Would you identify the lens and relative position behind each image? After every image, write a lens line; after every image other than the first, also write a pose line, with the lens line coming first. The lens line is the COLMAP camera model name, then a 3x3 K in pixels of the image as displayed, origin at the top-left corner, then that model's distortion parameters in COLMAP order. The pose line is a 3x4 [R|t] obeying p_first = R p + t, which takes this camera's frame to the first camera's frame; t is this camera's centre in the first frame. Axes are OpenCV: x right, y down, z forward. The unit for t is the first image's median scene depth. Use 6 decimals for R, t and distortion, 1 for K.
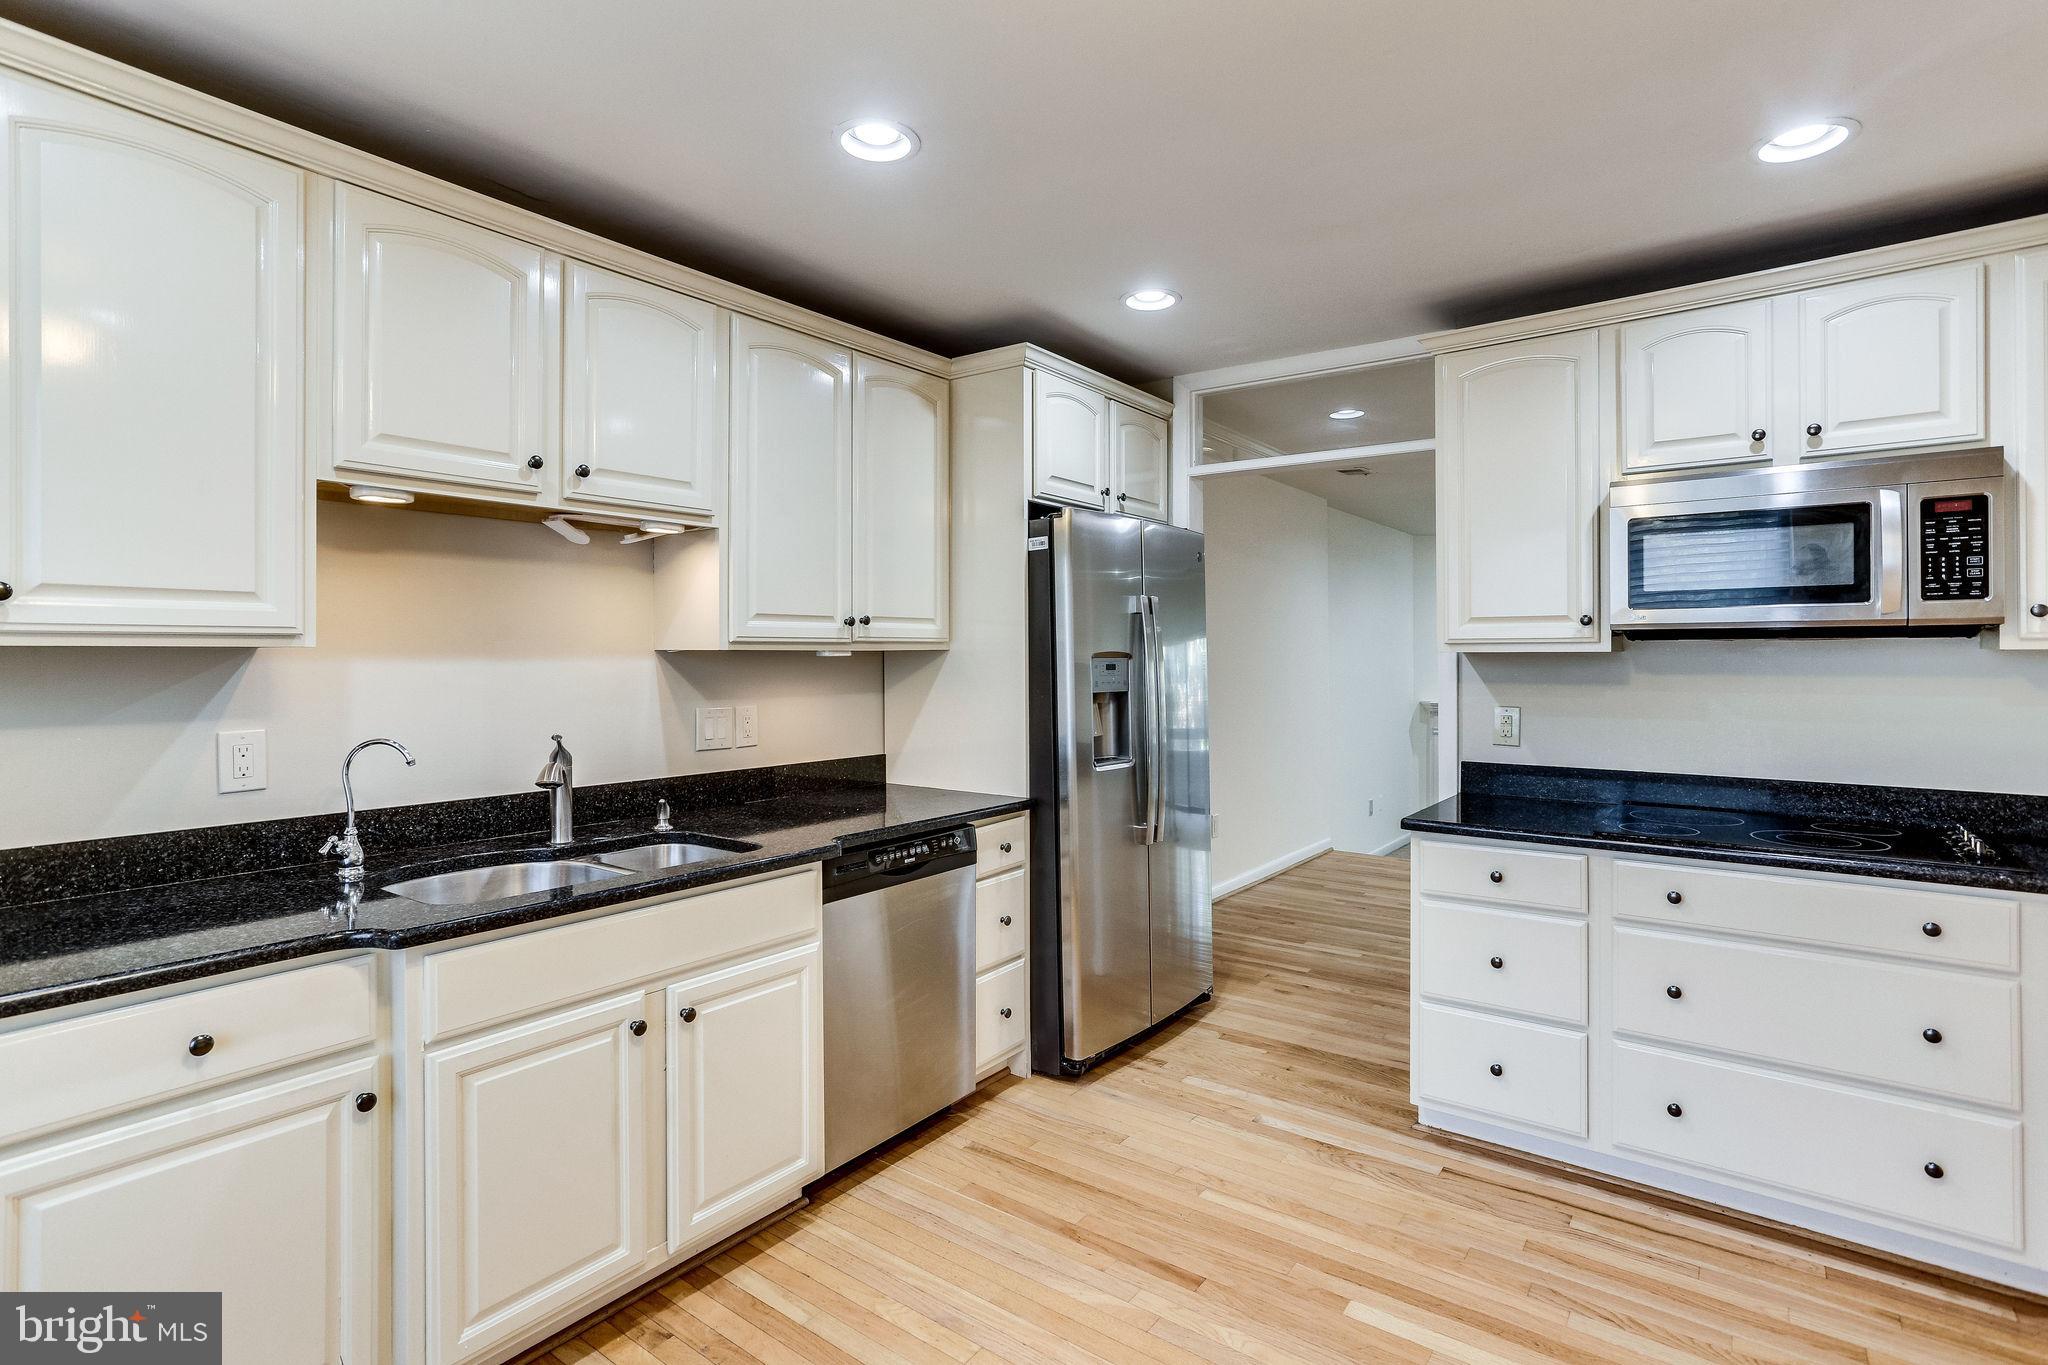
lens RADIAL K [[1014.9, 0, 1010.0], [0, 1014.9, 658.4], [0, 0, 1]] dist [-0.026976, 0.022043]
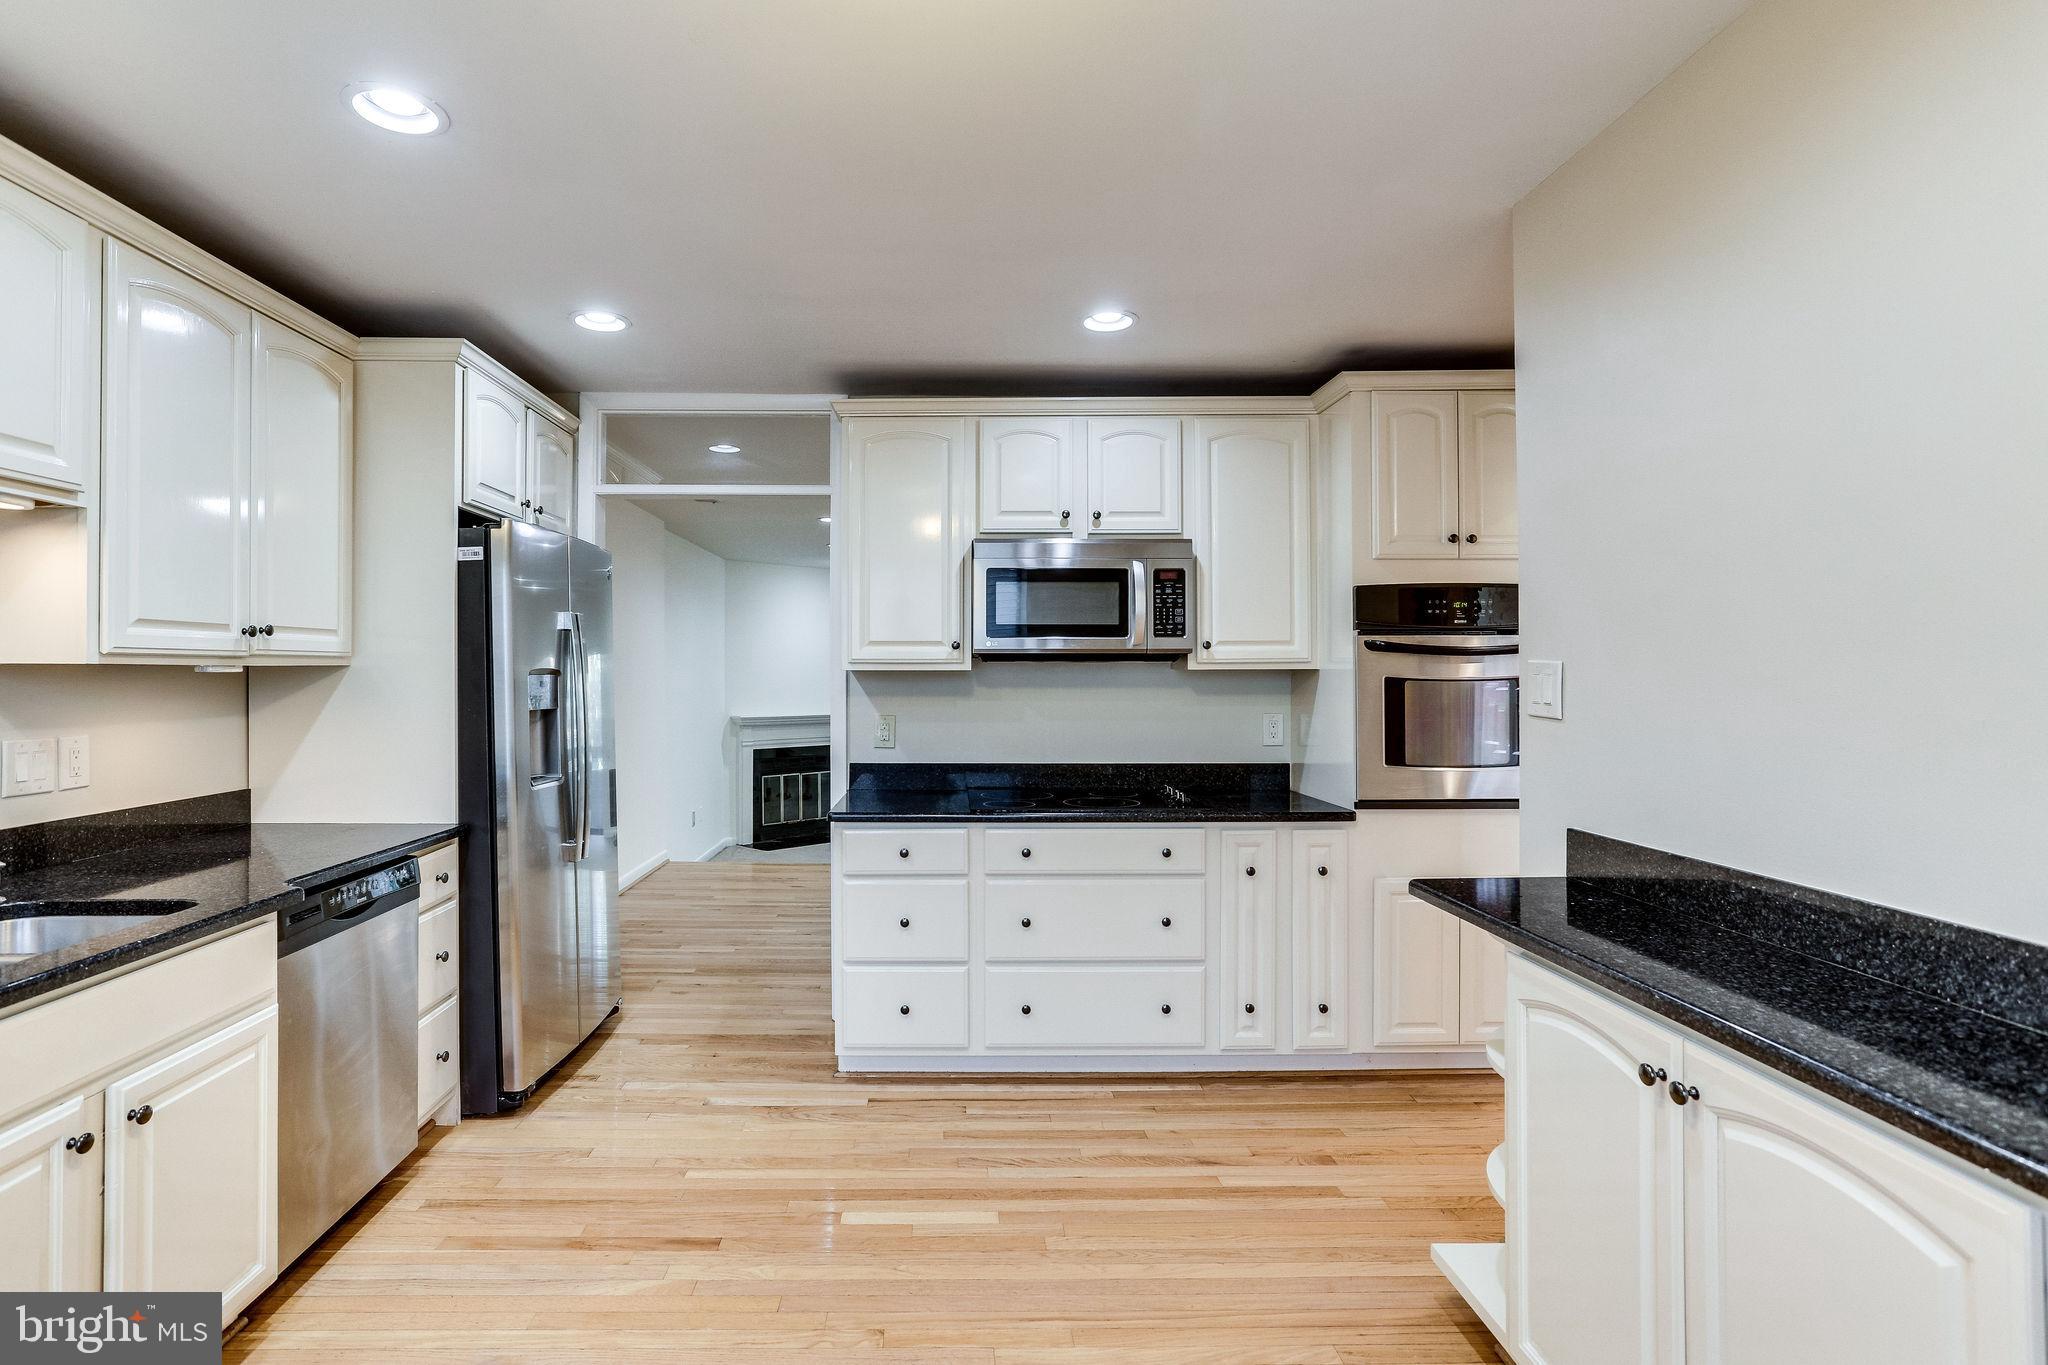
lens RADIAL K [[1040.8, 0, 952.4], [0, 1040.8, 671.7], [0, 0, 1]] dist [-0.039860, 0.045614]
pose [[0.794706, 0.002785, 0.606988, -0.230806], [0.000058, 0.999989, -0.004664, 0.001553], [-0.606994, 0.003742, 0.794697, -0.041277]]
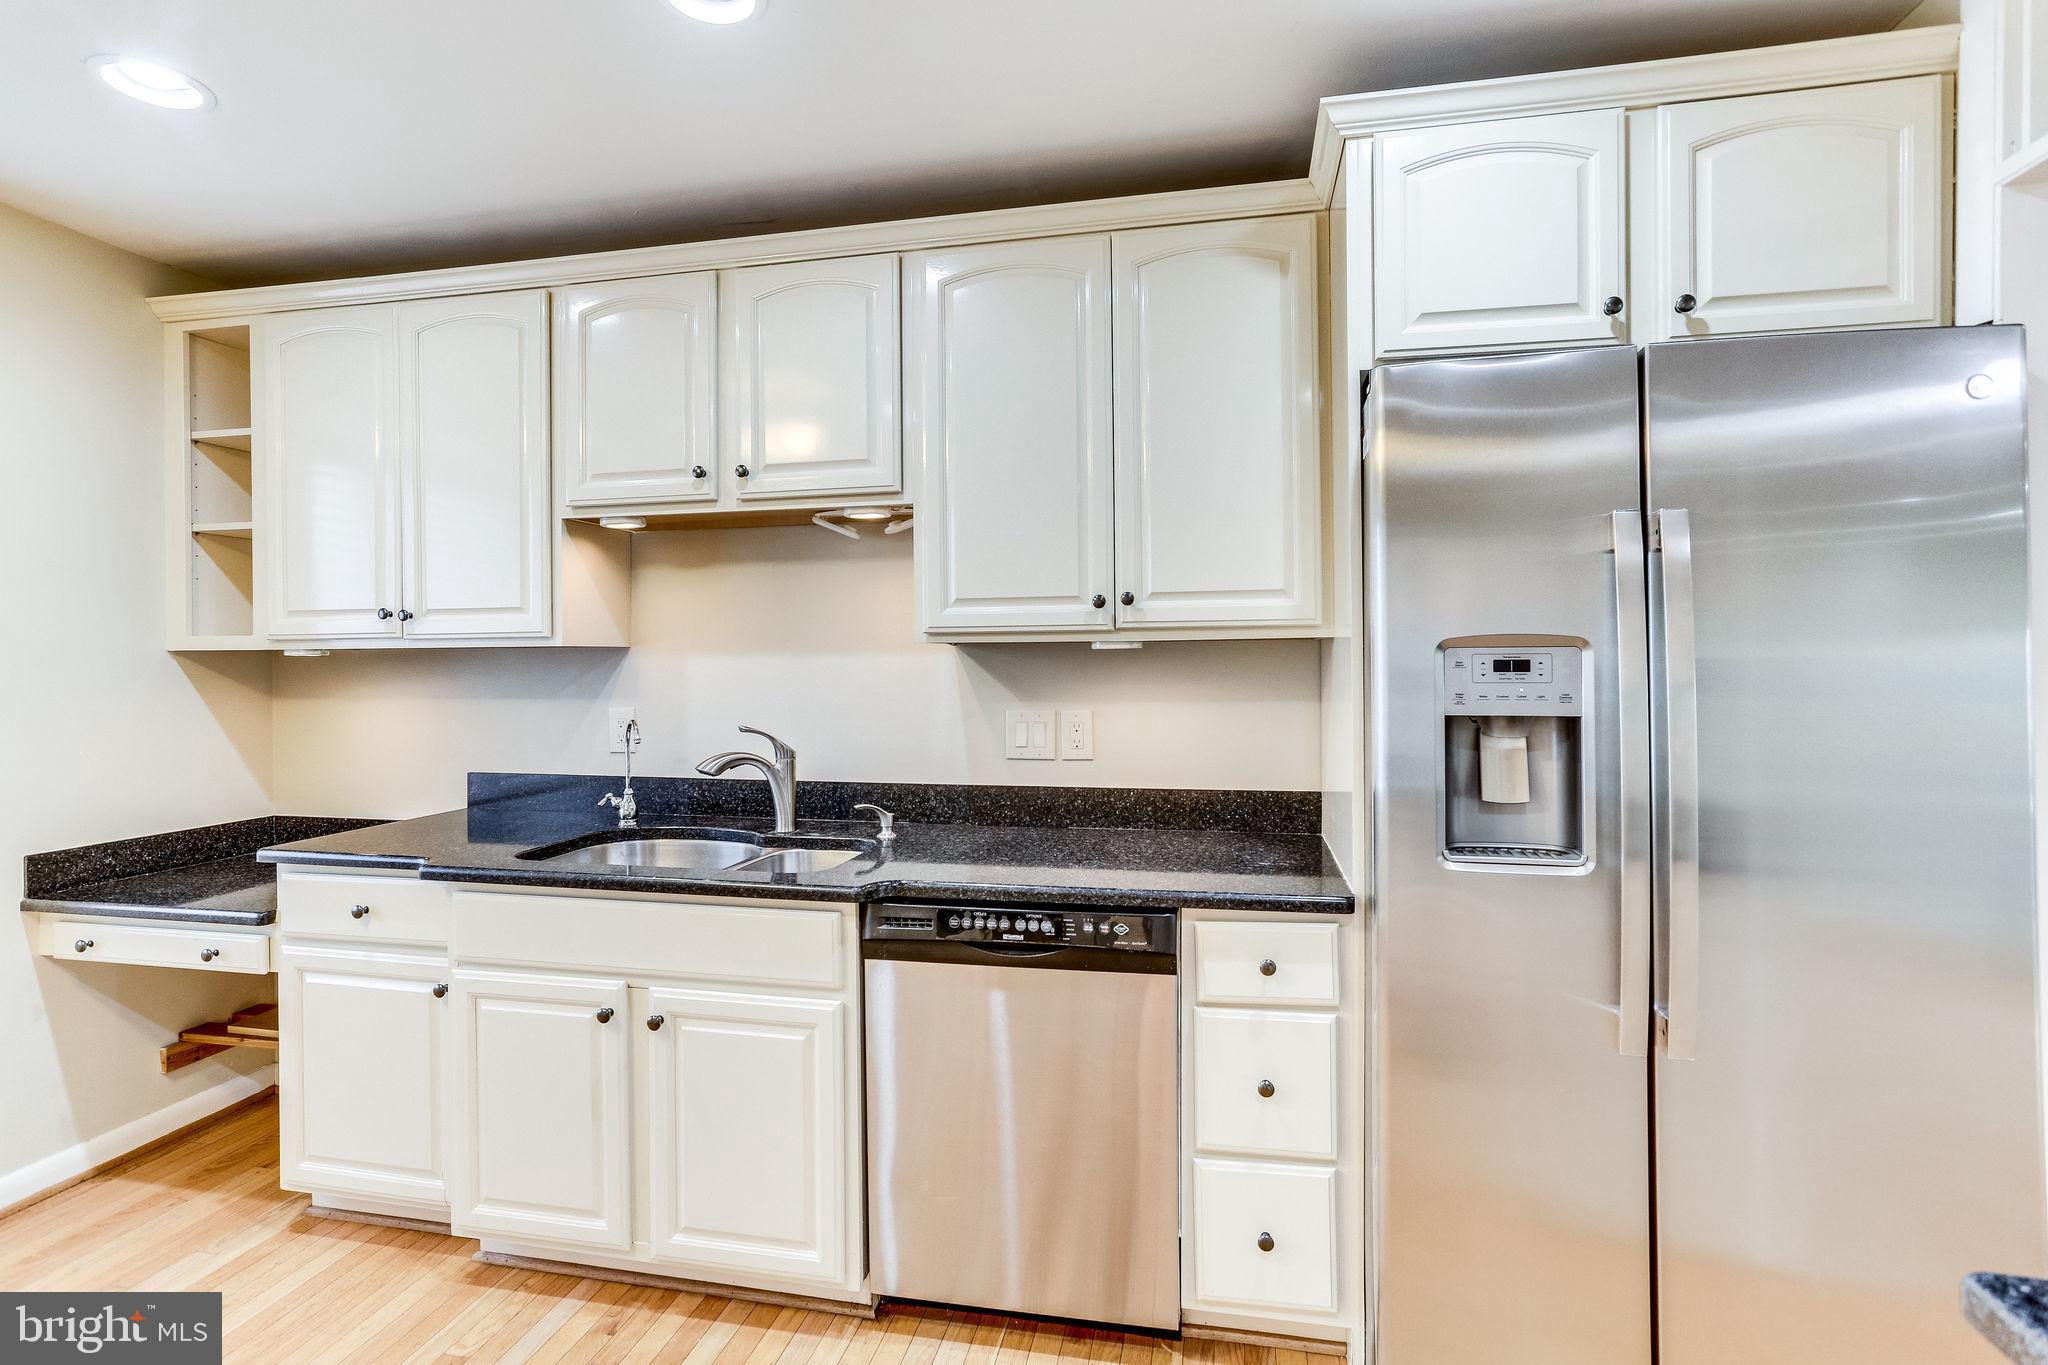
lens RADIAL K [[1025.8, 0, 1021.8], [0, 1025.8, 653.4], [0, 0, 1]] dist [-0.027189, 0.000856]
pose [[0.418783, -0.005030, -0.908073, 0.535250], [0.004263, 0.999985, -0.003574, 0.003996], [0.908076, -0.002374, 0.418798, 0.684394]]
